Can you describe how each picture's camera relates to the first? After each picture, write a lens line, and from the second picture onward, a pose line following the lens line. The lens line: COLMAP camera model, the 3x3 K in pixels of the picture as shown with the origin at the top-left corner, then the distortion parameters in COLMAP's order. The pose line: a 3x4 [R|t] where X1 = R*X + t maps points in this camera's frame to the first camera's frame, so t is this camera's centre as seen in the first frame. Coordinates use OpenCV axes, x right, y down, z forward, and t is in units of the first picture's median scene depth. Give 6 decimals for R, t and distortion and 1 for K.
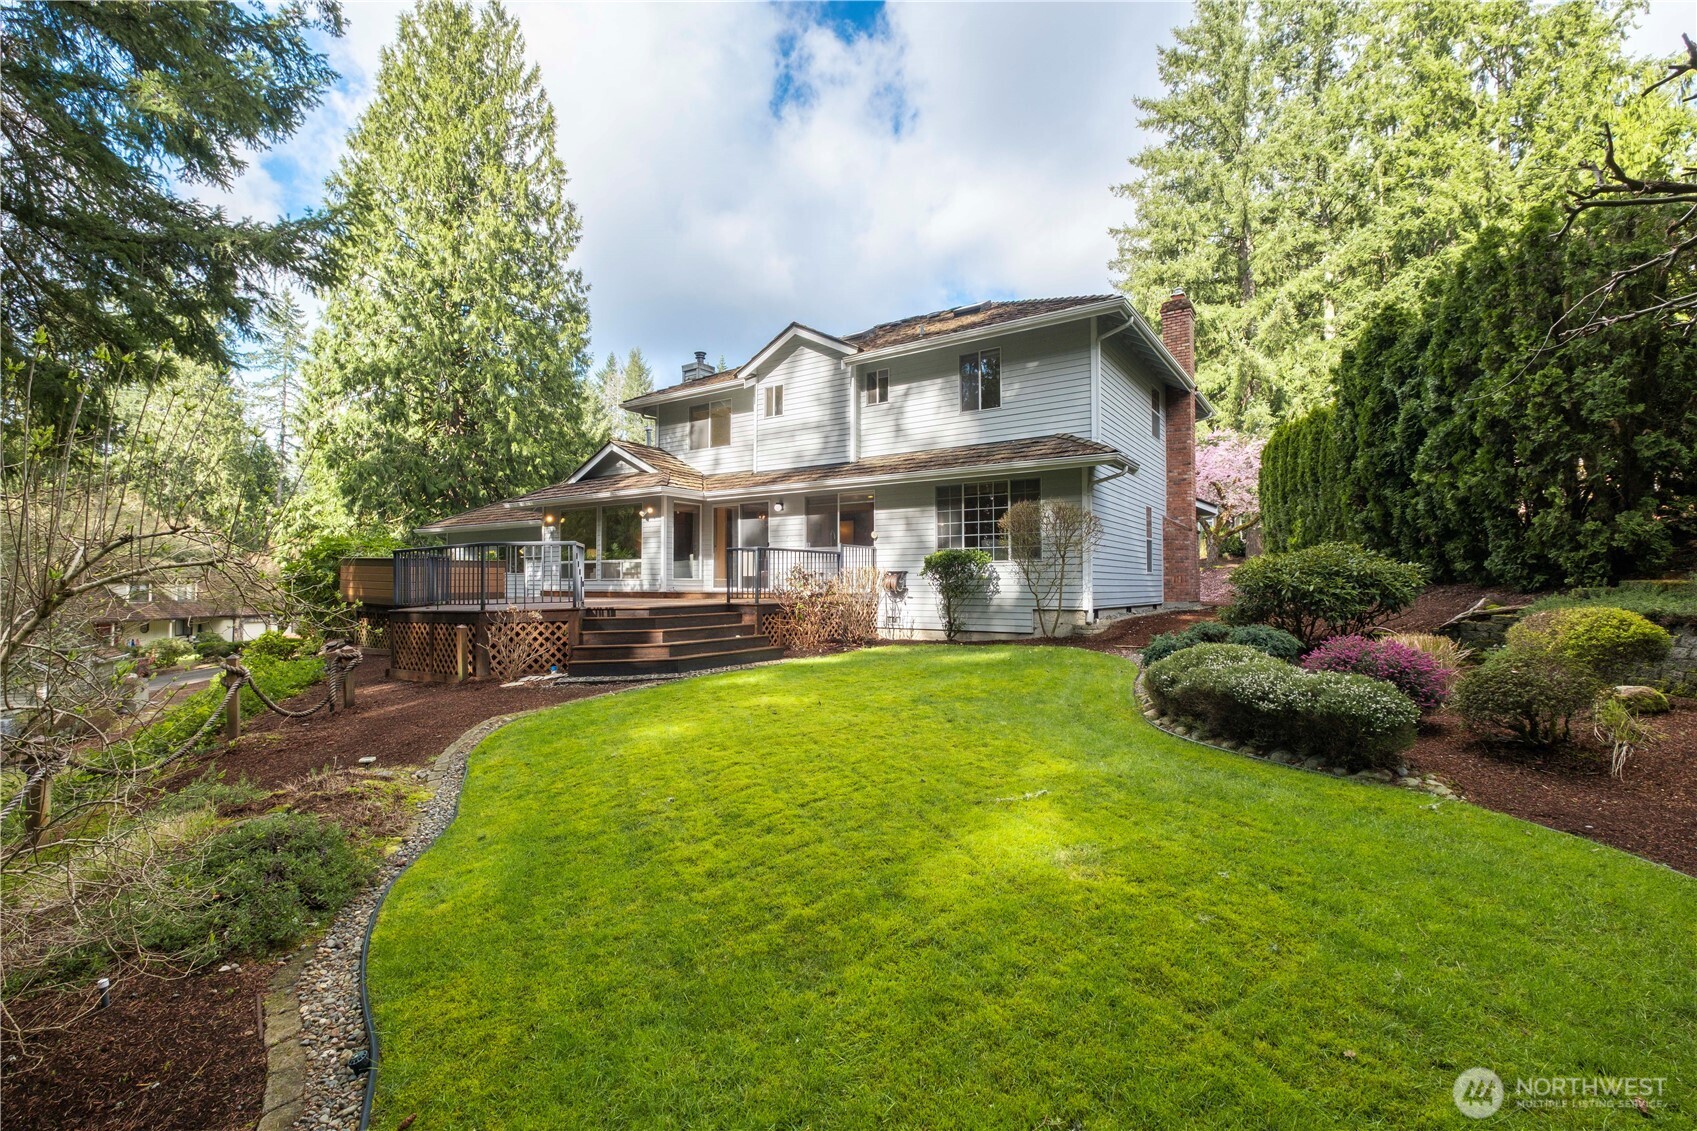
lens RADIAL K [[739.4, 0, 846.3], [0, 739.4, 564.8], [0, 0, 1]] dist [-0.001736, -0.002242]
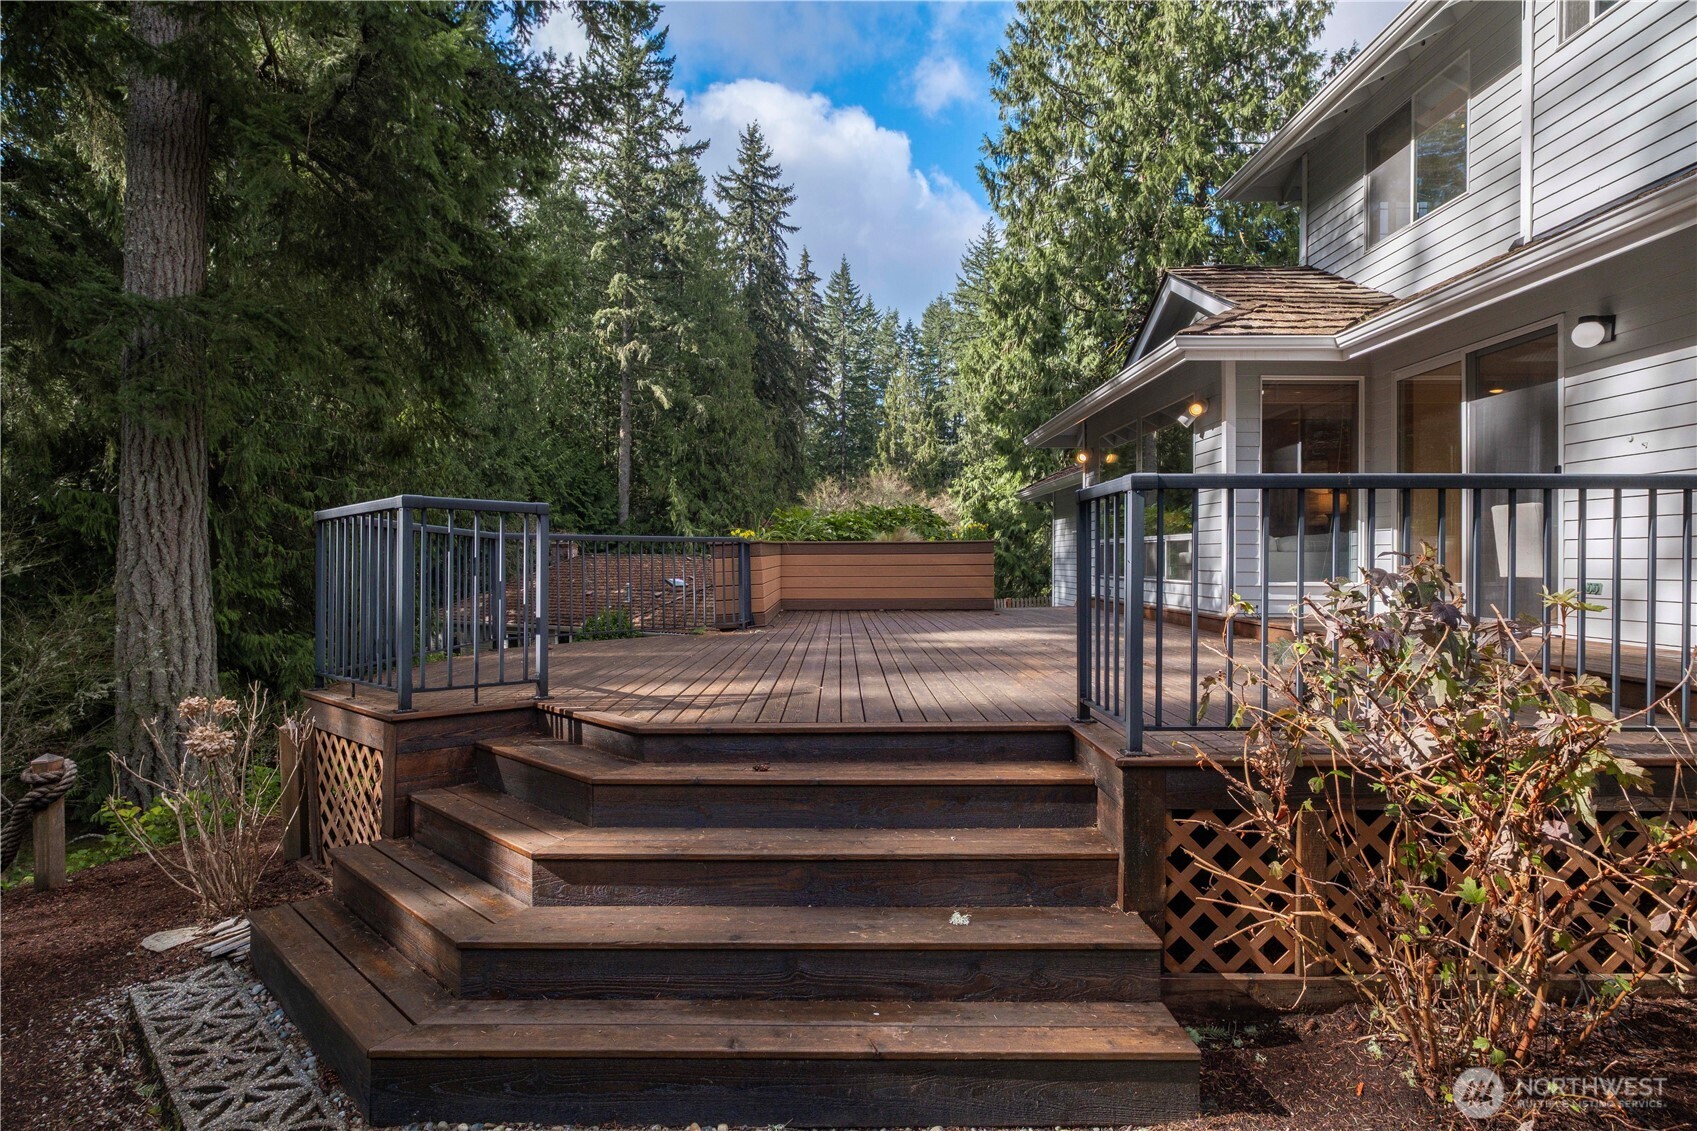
lens RADIAL K [[903.7, 0, 845.0], [0, 903.7, 561.4], [0, 0, 1]] dist [-0.004974, 0.002760]
pose [[0.566687, -0.000858, -0.823933, 0.027914], [0.028506, 0.999421, 0.018565, -0.006317], [0.823440, -0.034008, 0.566383, 0.565868]]
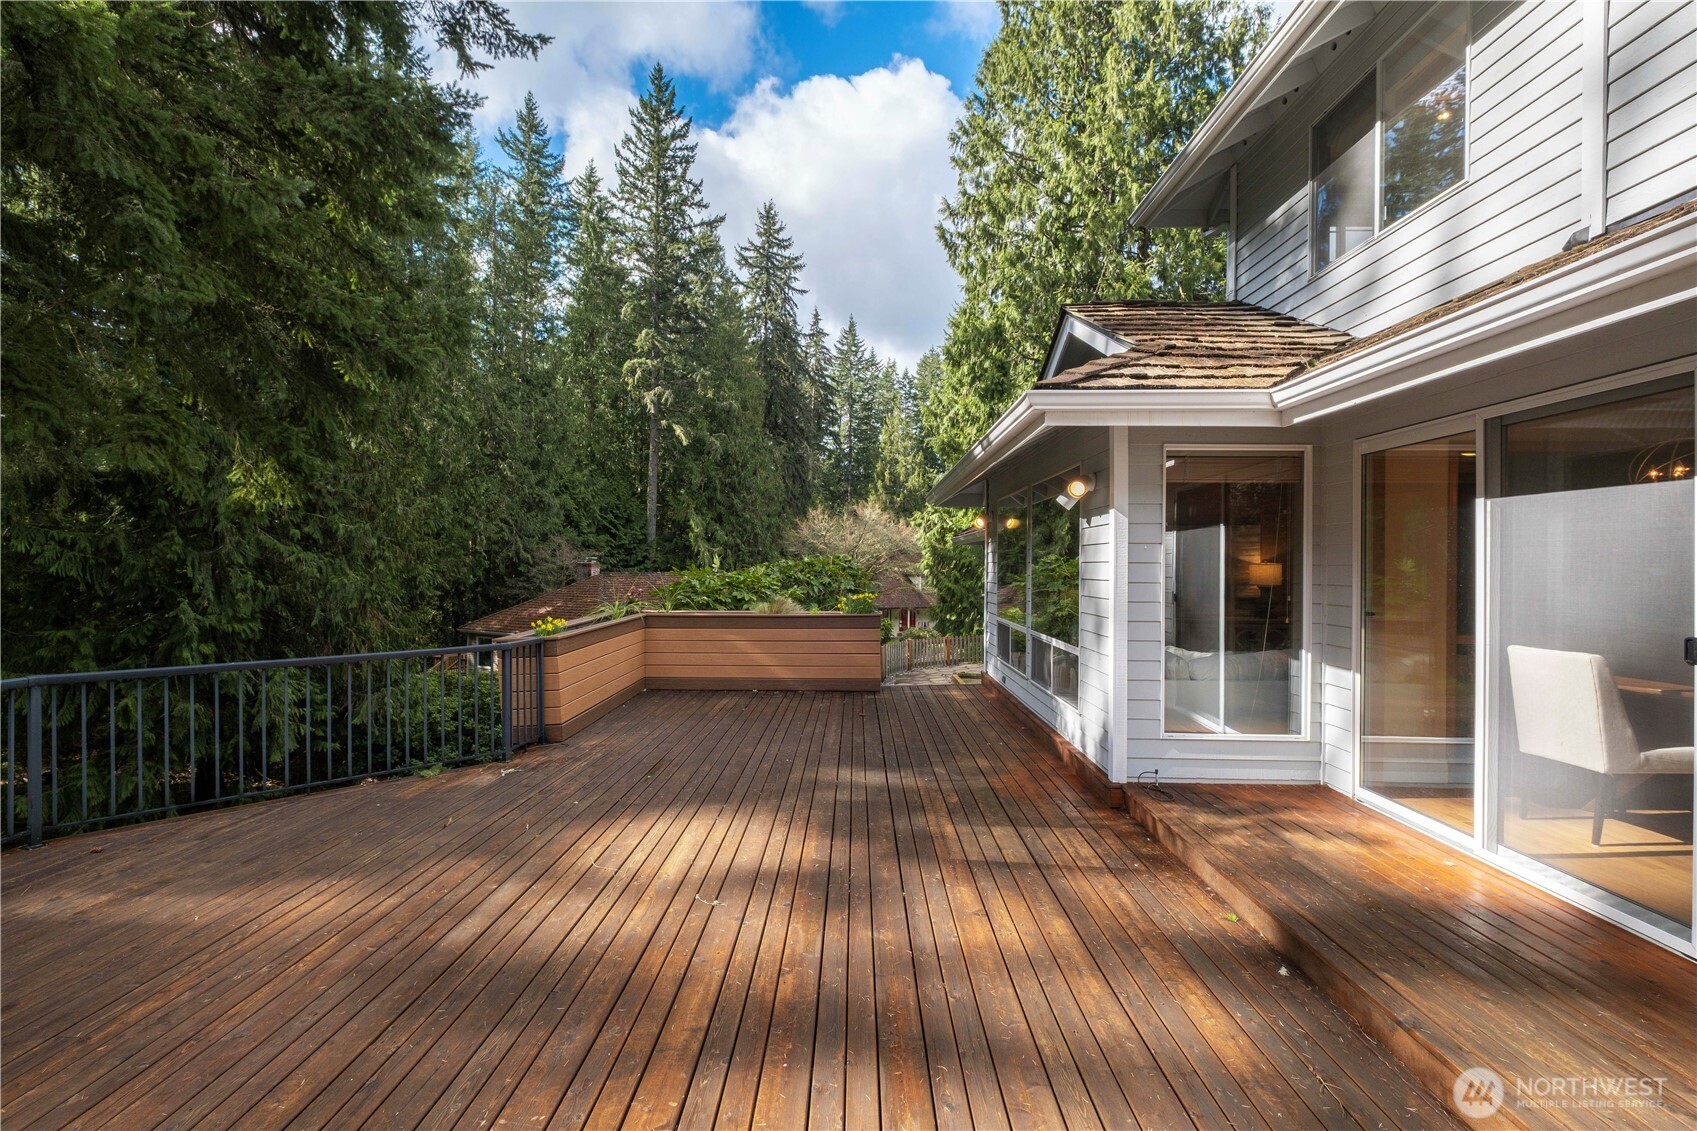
lens RADIAL K [[739.4, 0, 841.2], [0, 739.4, 567.7], [0, 0, 1]] dist [-0.001736, -0.002242]
pose [[0.545625, 0.003587, -0.838021, -0.071929], [0.023427, 0.999535, 0.019531, -0.050481], [0.837702, -0.030288, 0.545288, 0.761899]]
